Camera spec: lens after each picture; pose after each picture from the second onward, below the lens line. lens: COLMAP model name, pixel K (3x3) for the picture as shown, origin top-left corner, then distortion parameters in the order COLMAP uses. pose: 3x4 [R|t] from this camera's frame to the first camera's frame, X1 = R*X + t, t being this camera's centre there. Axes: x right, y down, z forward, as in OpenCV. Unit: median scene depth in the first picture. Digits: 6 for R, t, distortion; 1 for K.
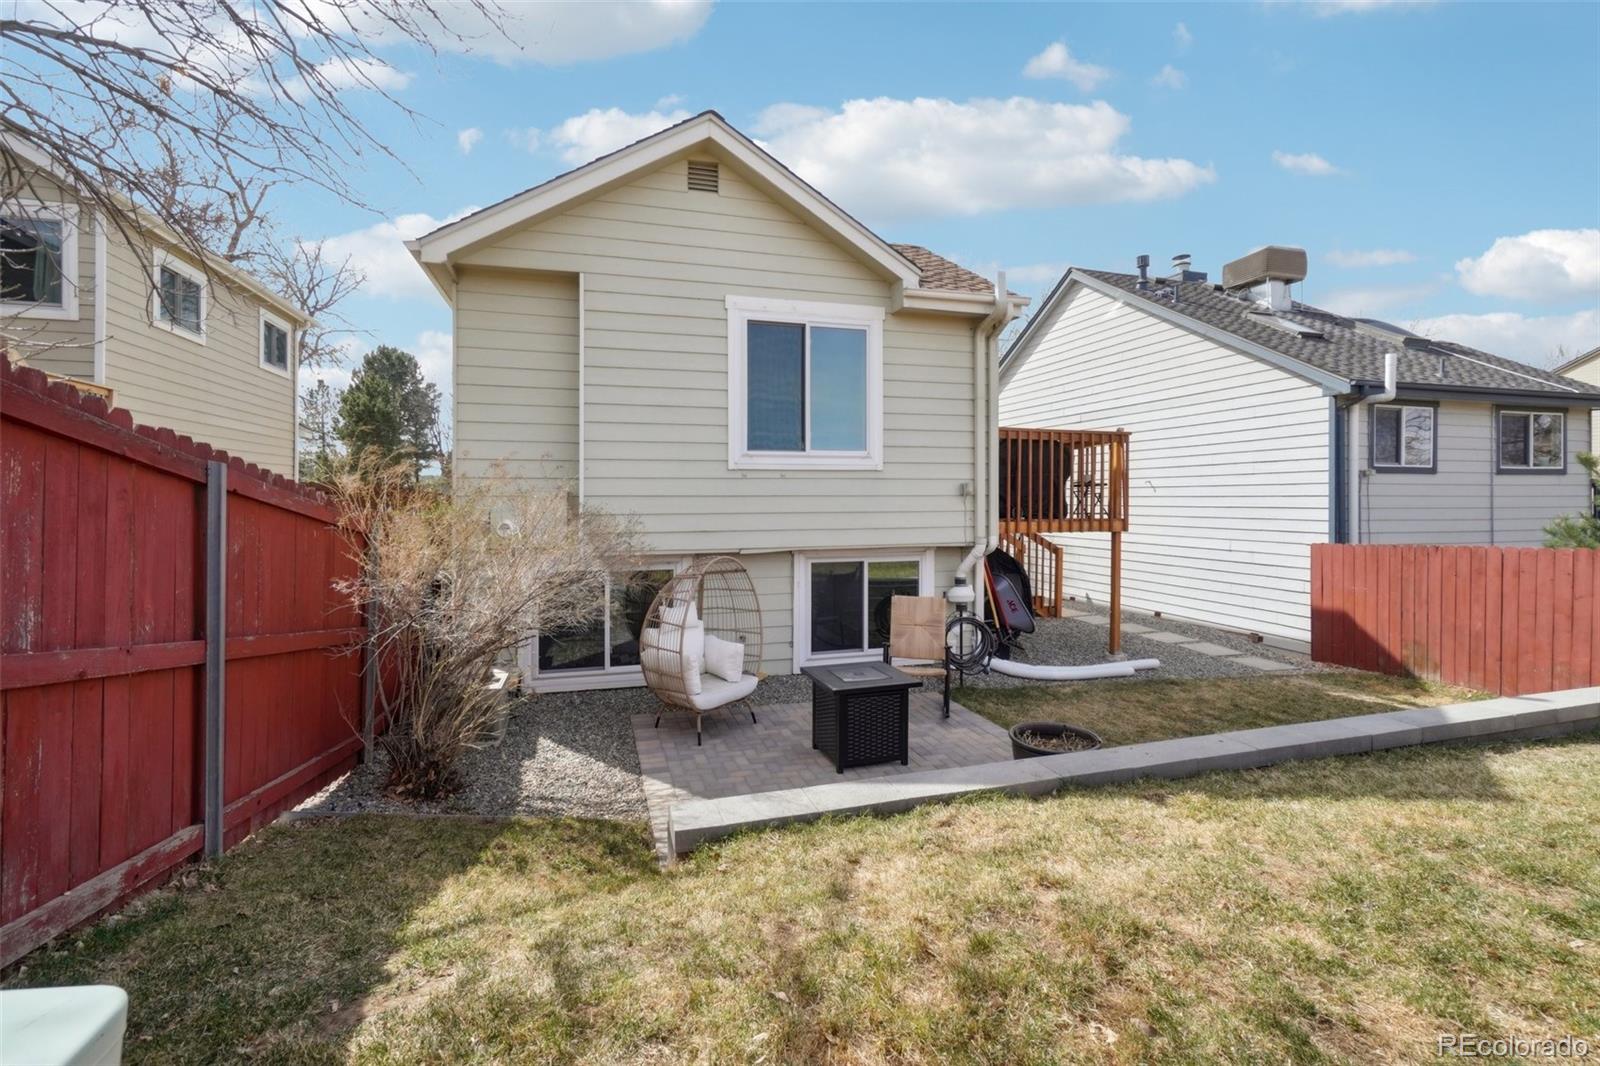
lens RADIAL K [[691.2, 0, 802.7], [0, 691.2, 502.8], [0, 0, 1]] dist [-0.000017, 0.000105]
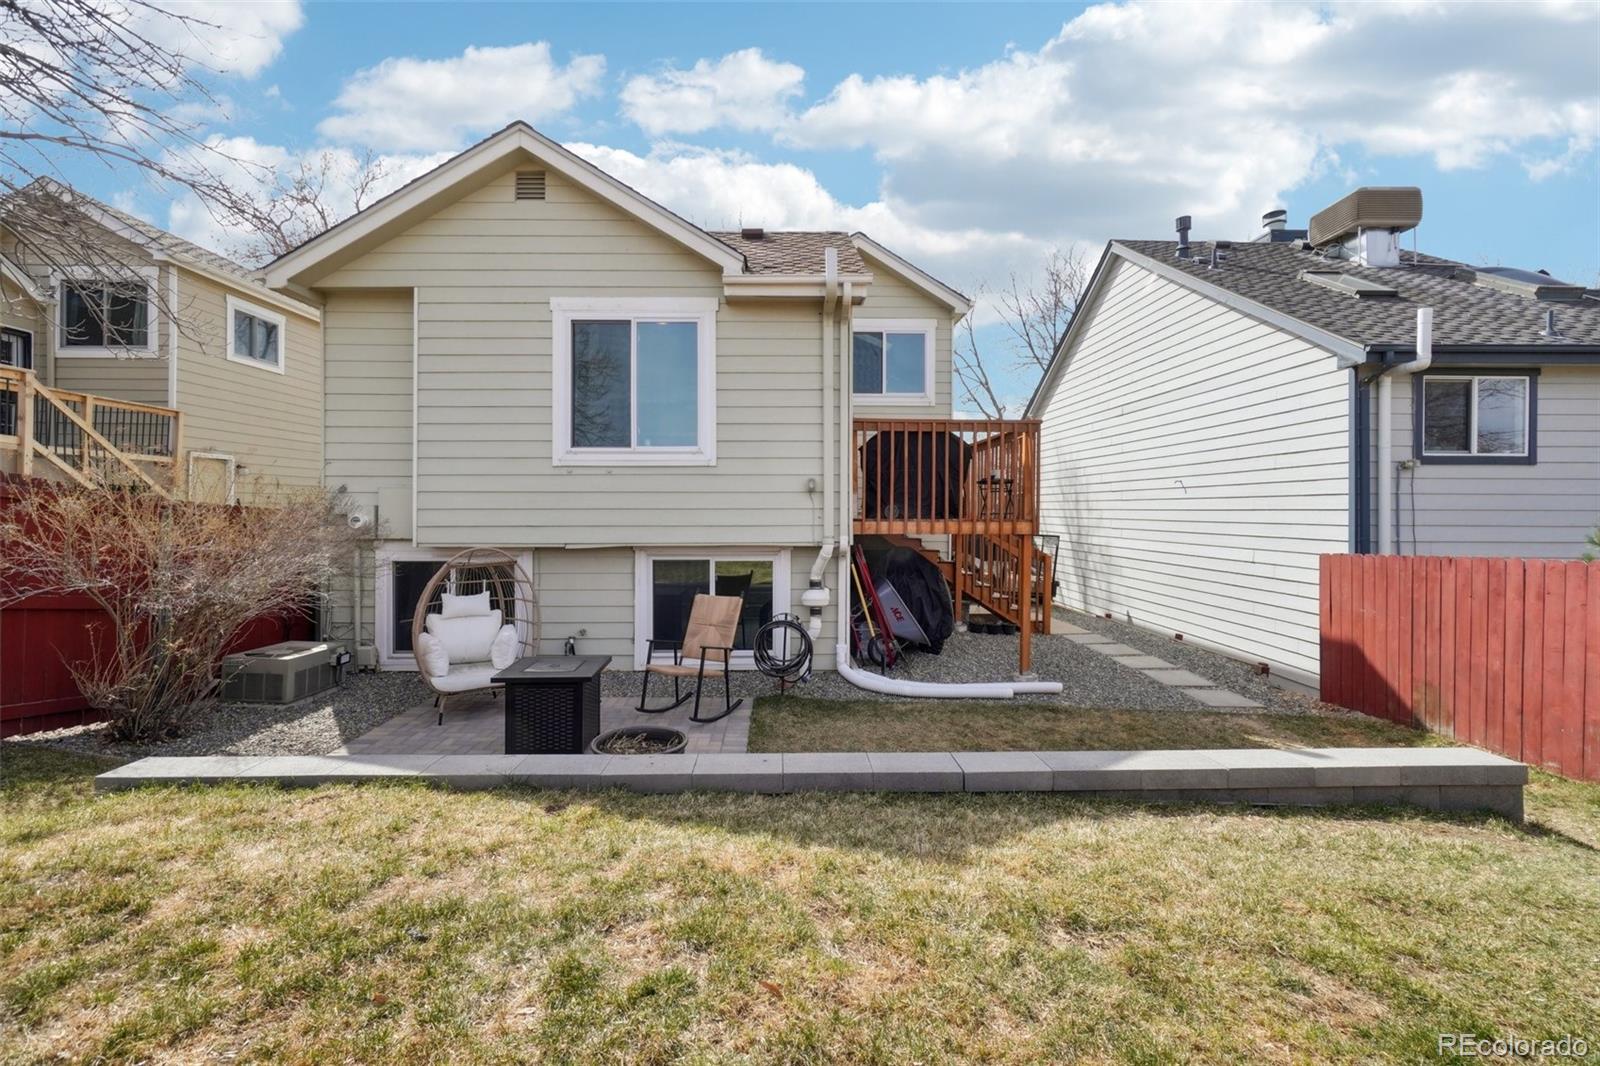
lens RADIAL K [[693.8, 0, 791.6], [0, 693.8, 511.2], [0, 0, 1]] dist [-0.000456, 0.000161]
pose [[0.964806, 0.002889, -0.262948, 0.453847], [-0.003911, 0.999987, -0.003363, 0.018586], [0.262935, 0.004273, 0.964804, 0.085773]]
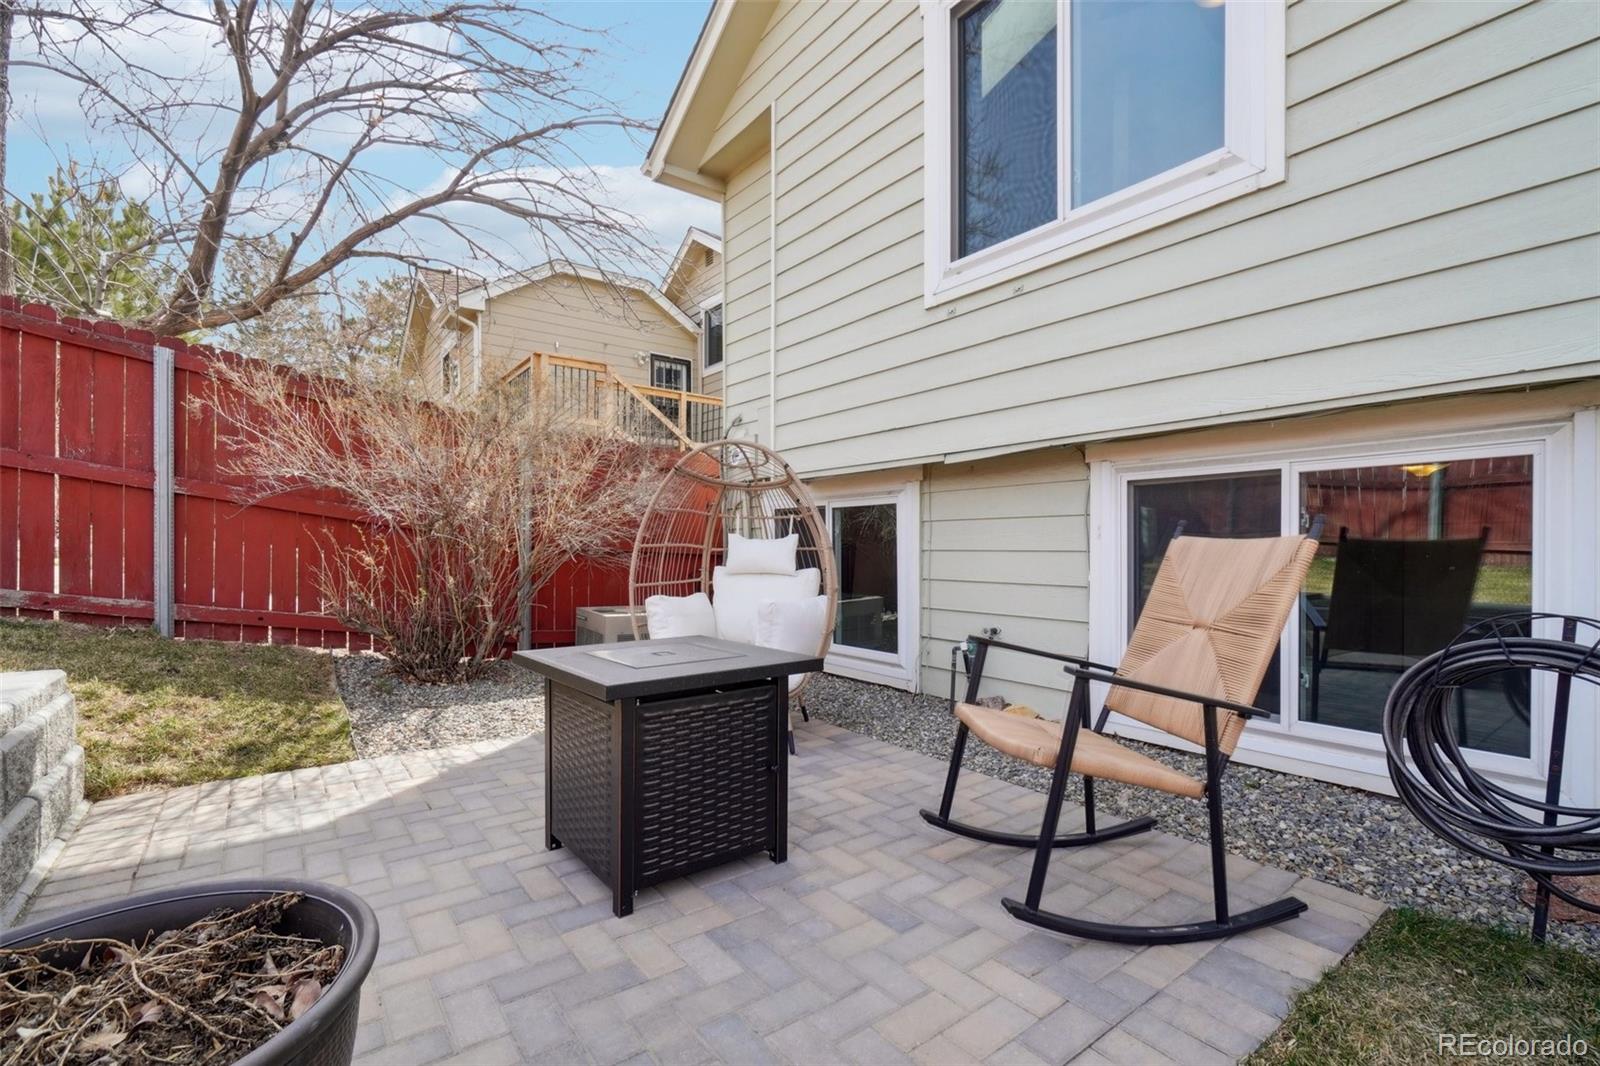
lens RADIAL K [[700.7, 0, 774.5], [0, 700.7, 553.6], [0, 0, 1]] dist [-0.020474, 0.000012]
pose [[0.331505, 0.009064, -0.943410, 0.334087], [-0.003574, 0.999959, 0.008351, 0.125126], [0.943447, 0.000603, 0.331524, 0.630657]]
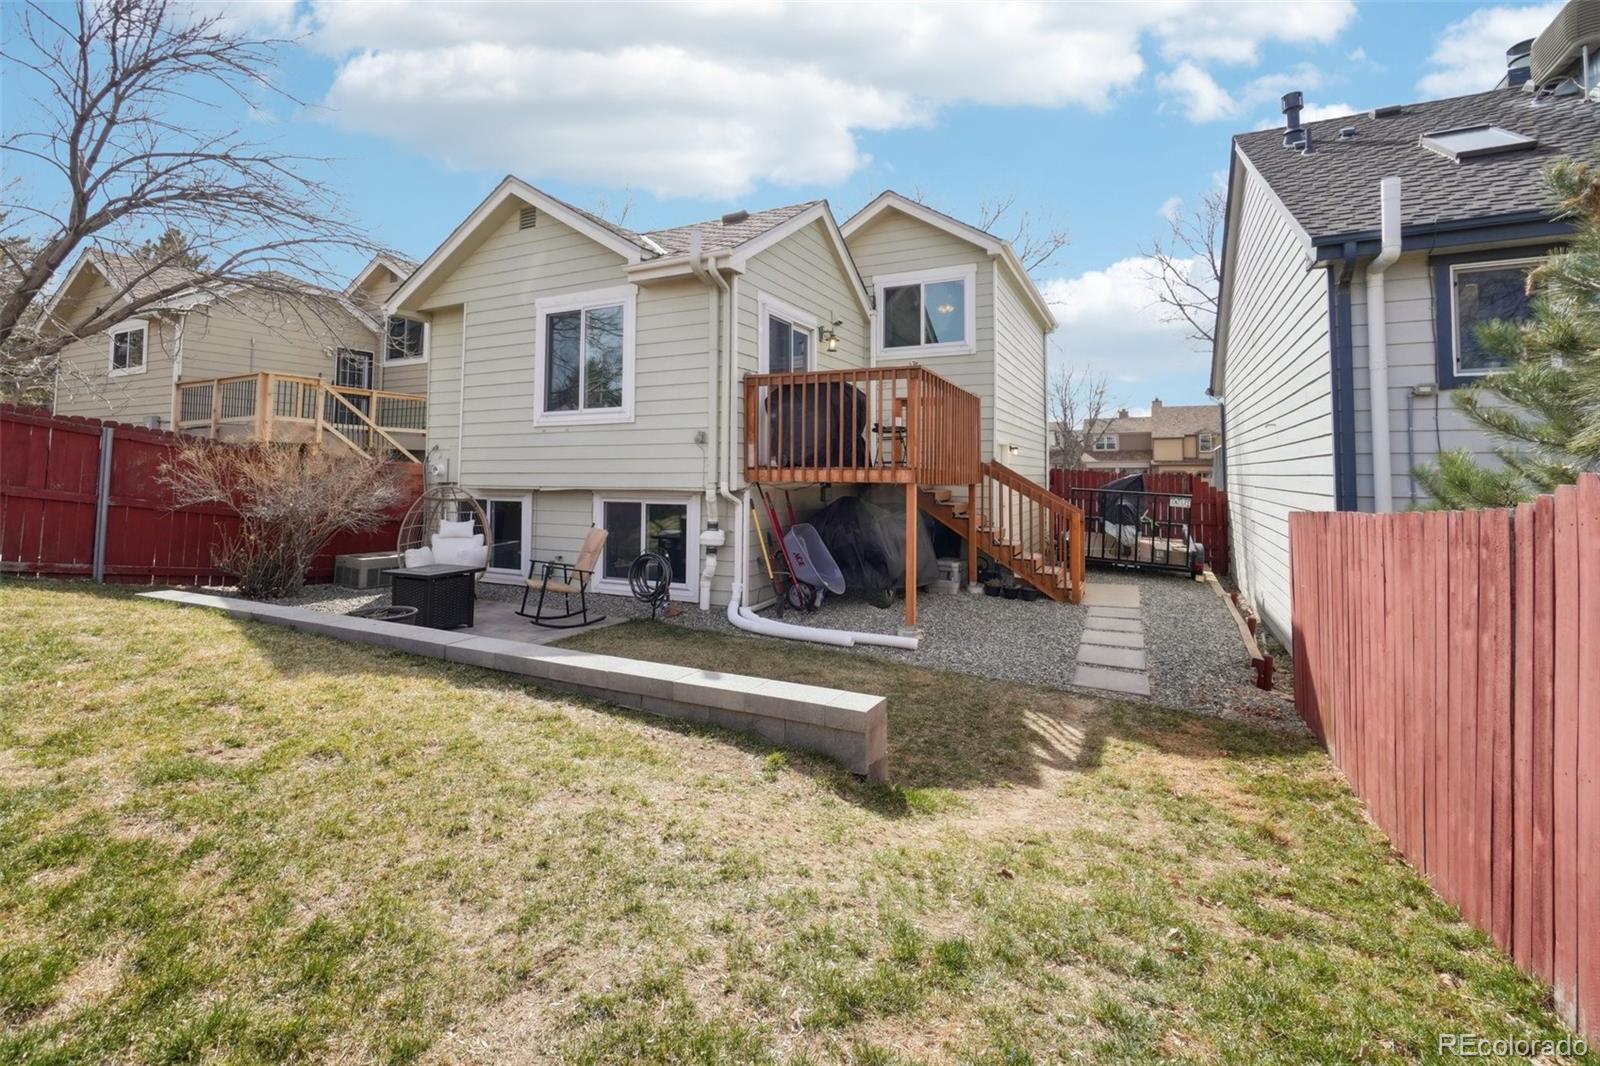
lens RADIAL K [[711.7, 0, 792.9], [0, 711.7, 432.6], [0, 0, 1]] dist [0.000345, 0.000150]
pose [[0.732885, -0.035912, -0.679404, 1.071243], [-0.007522, 0.998117, -0.060874, 0.038571], [0.680311, 0.049724, 0.731235, 0.297317]]
